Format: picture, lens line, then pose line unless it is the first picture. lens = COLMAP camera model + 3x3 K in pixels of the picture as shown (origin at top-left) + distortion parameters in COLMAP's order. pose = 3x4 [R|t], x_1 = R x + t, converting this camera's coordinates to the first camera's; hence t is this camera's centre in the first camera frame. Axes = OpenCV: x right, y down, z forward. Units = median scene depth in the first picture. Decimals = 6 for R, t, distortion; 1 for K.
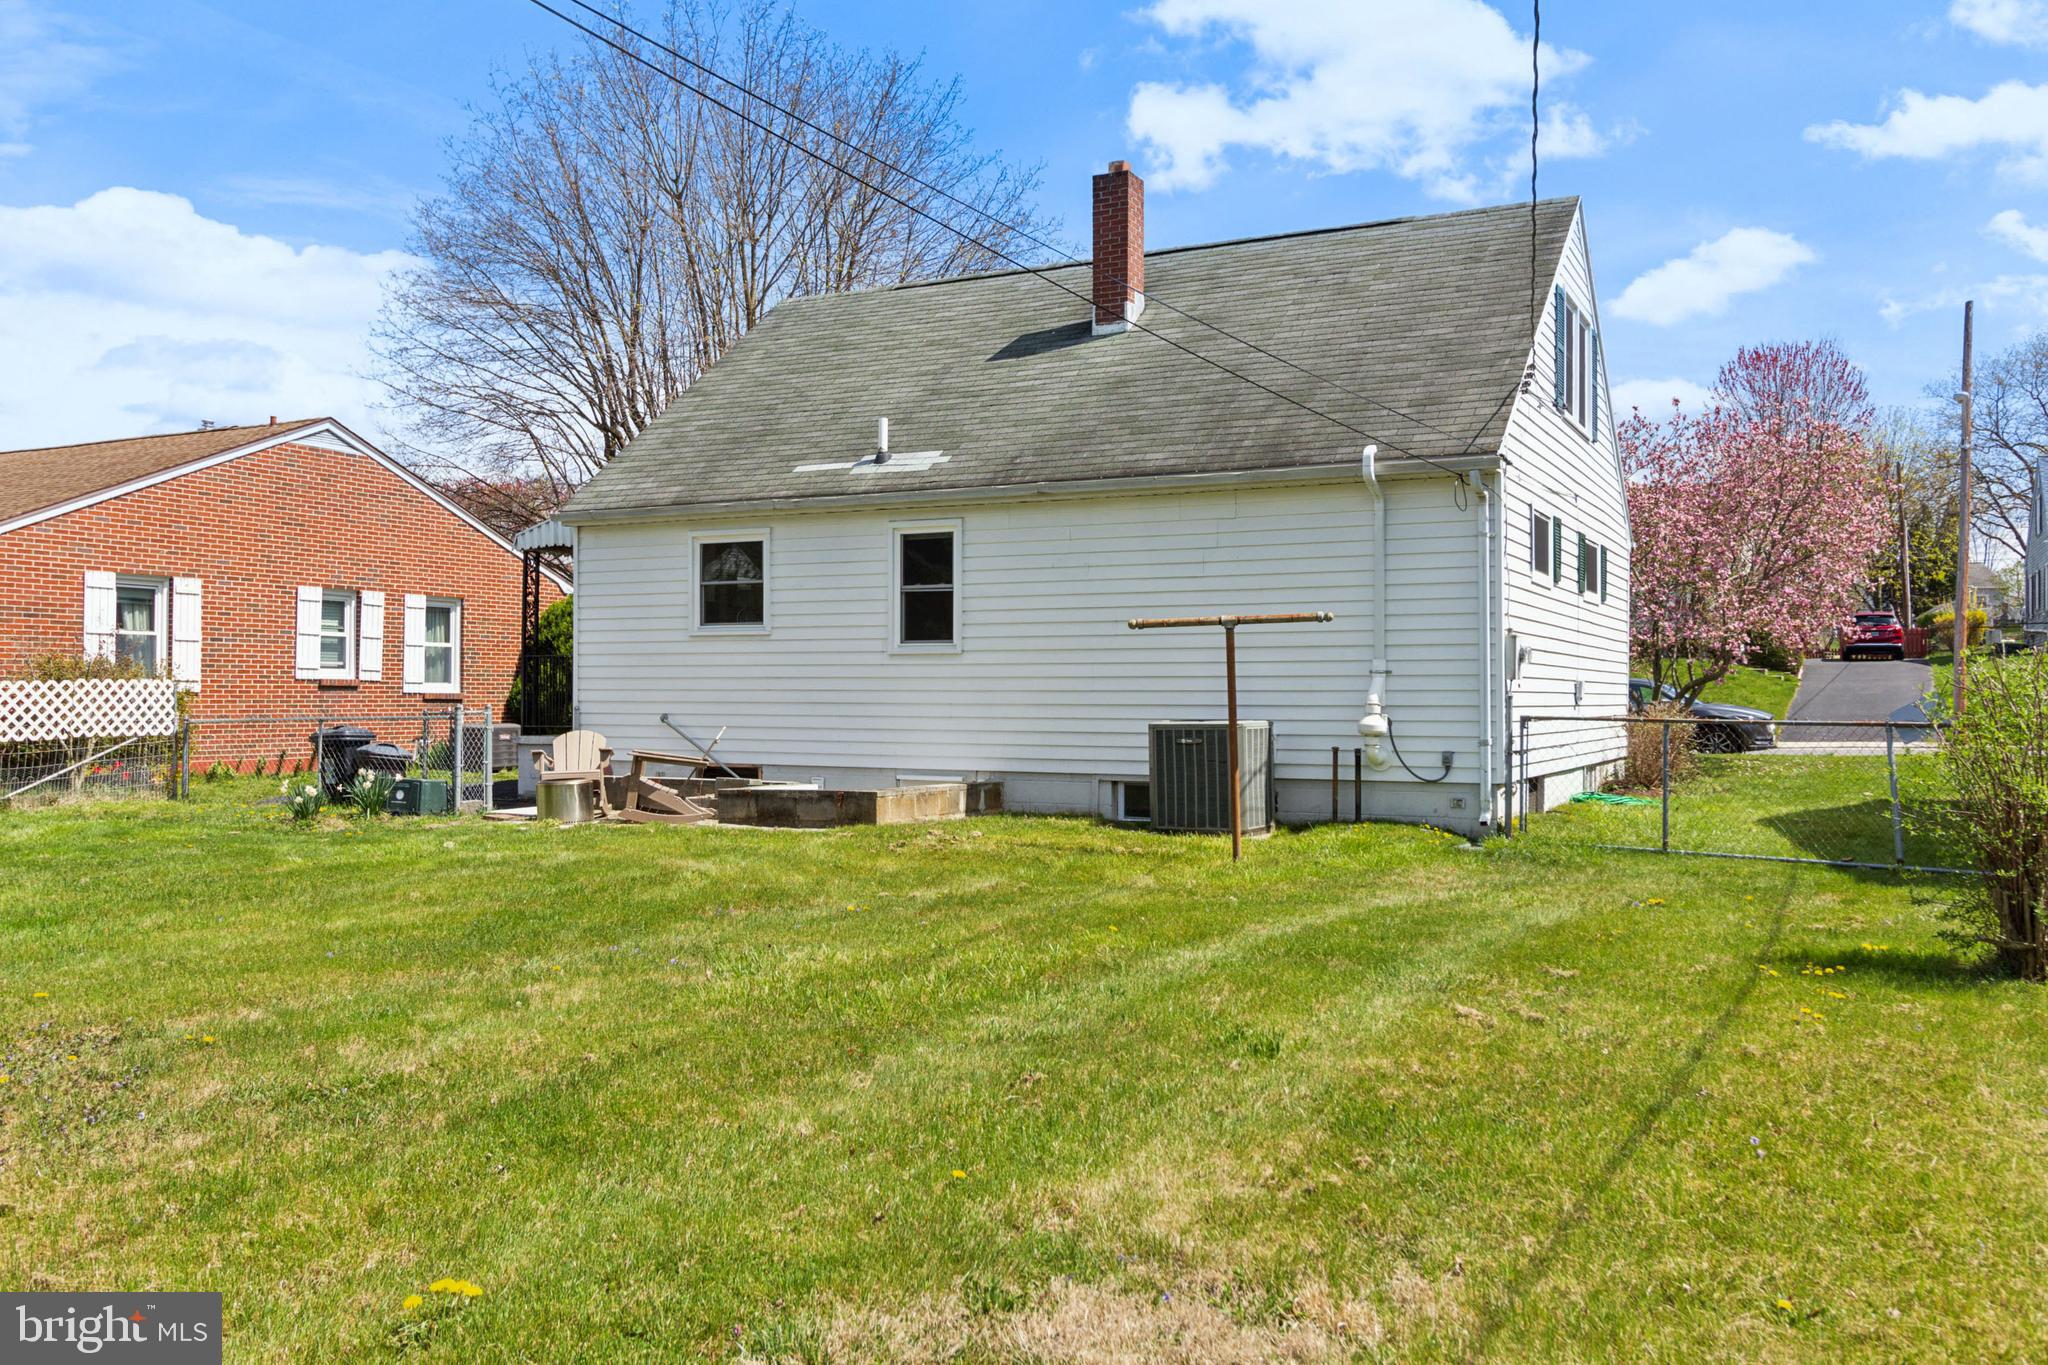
lens RADIAL K [[1669.4, 0, 1024.0], [0, 1669.4, 682.5], [0, 0, 1]] dist [0.003388, 0.001835]
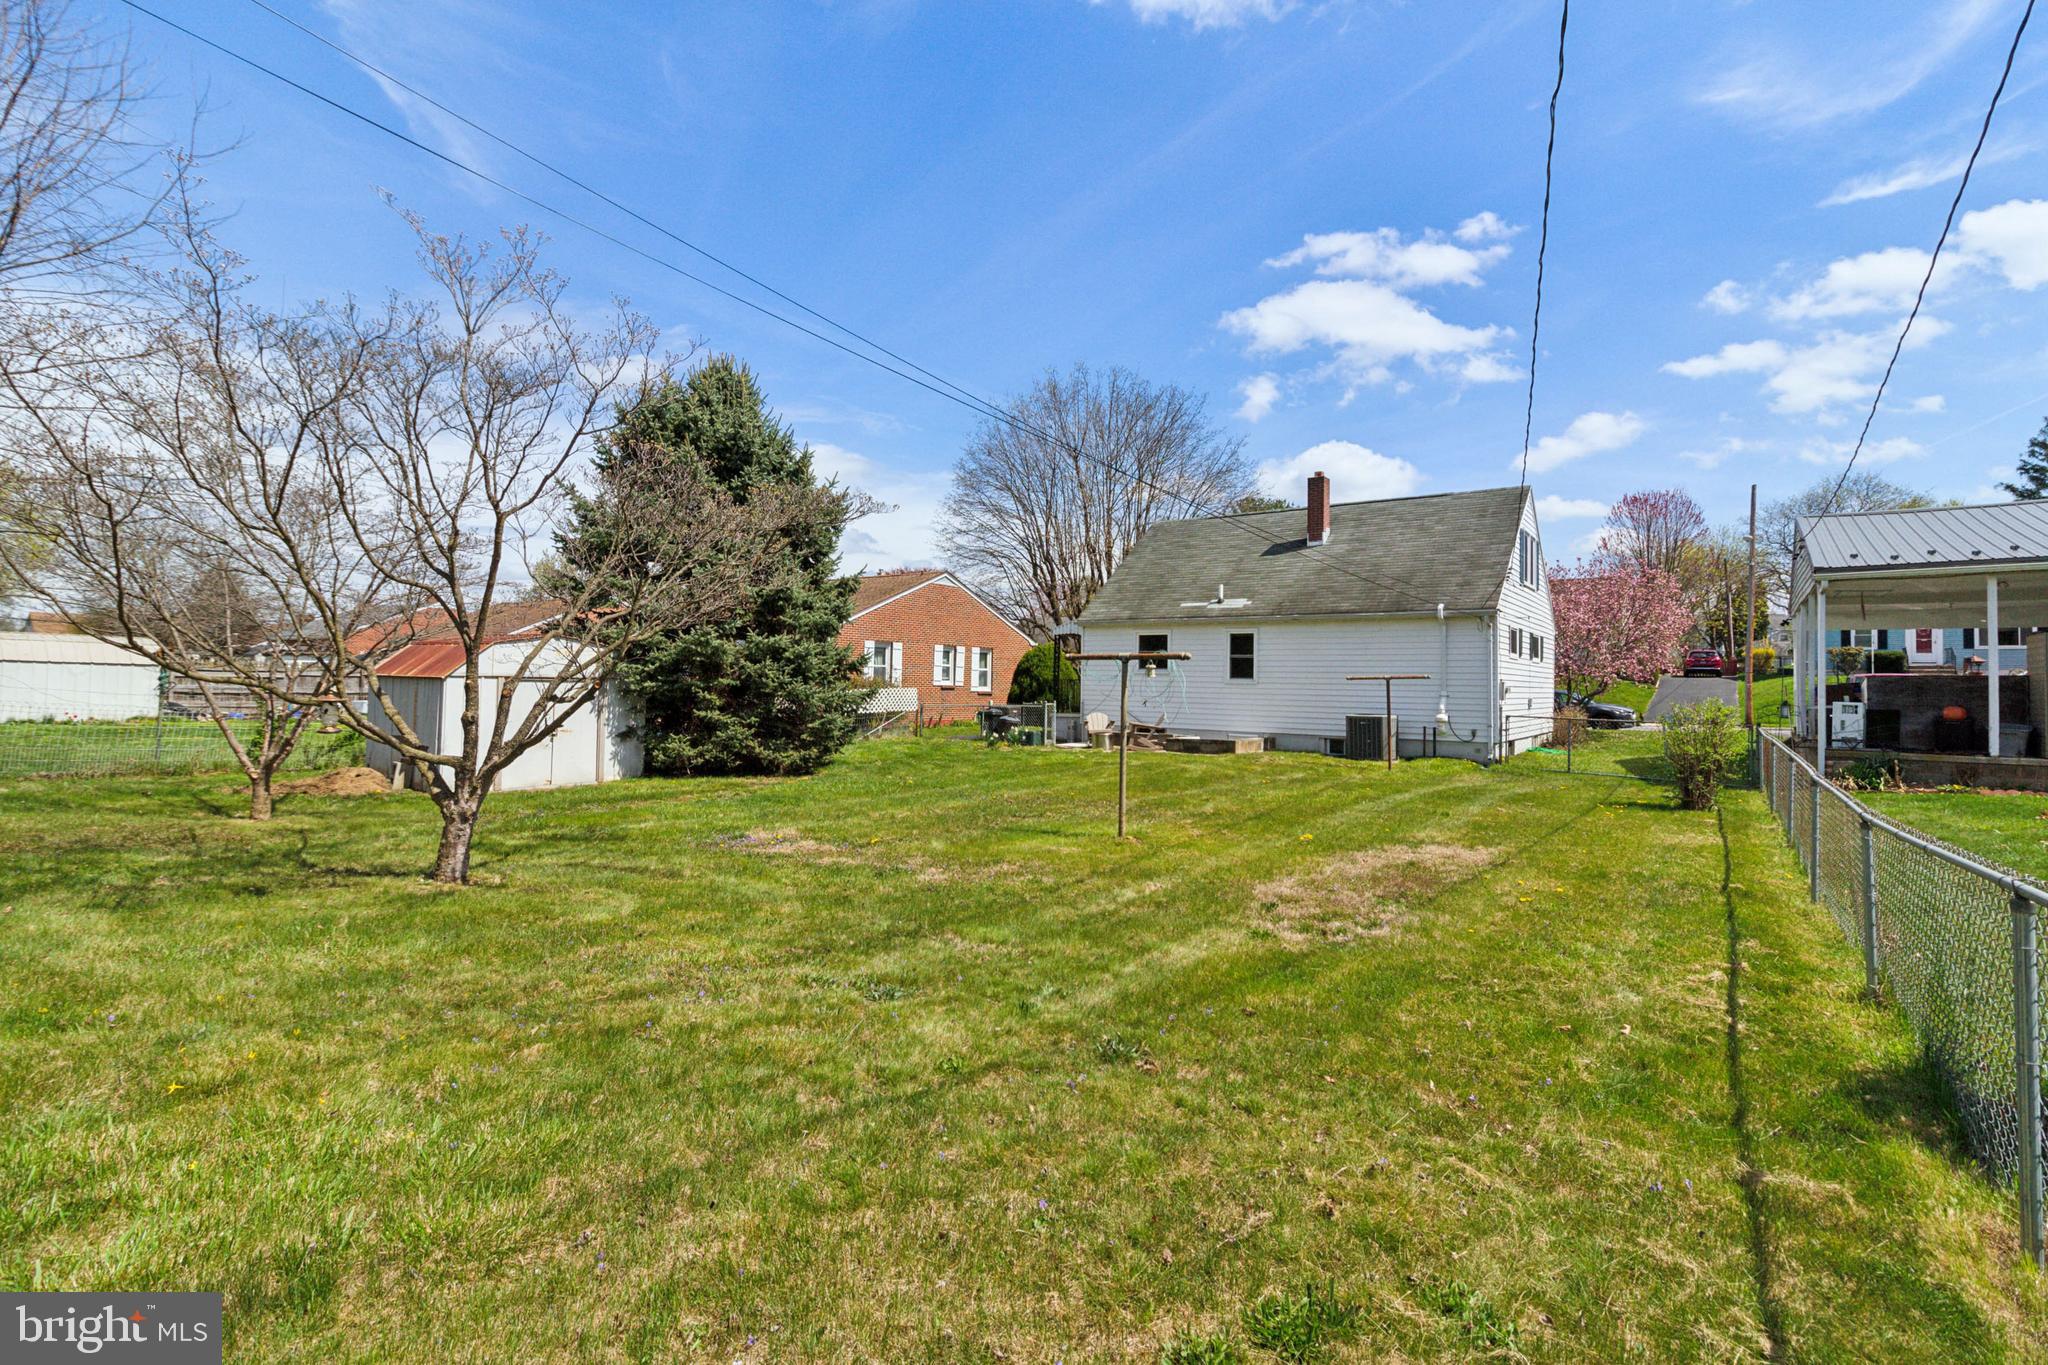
lens RADIAL K [[960.5, 0, 1027.6], [0, 960.5, 661.2], [0, 0, 1]] dist [0.002096, -0.000427]
pose [[0.987953, 0.009251, -0.154480, -0.147792], [-0.011589, 0.999831, -0.014241, -0.025649], [0.154322, 0.015859, 0.987893, -0.414935]]
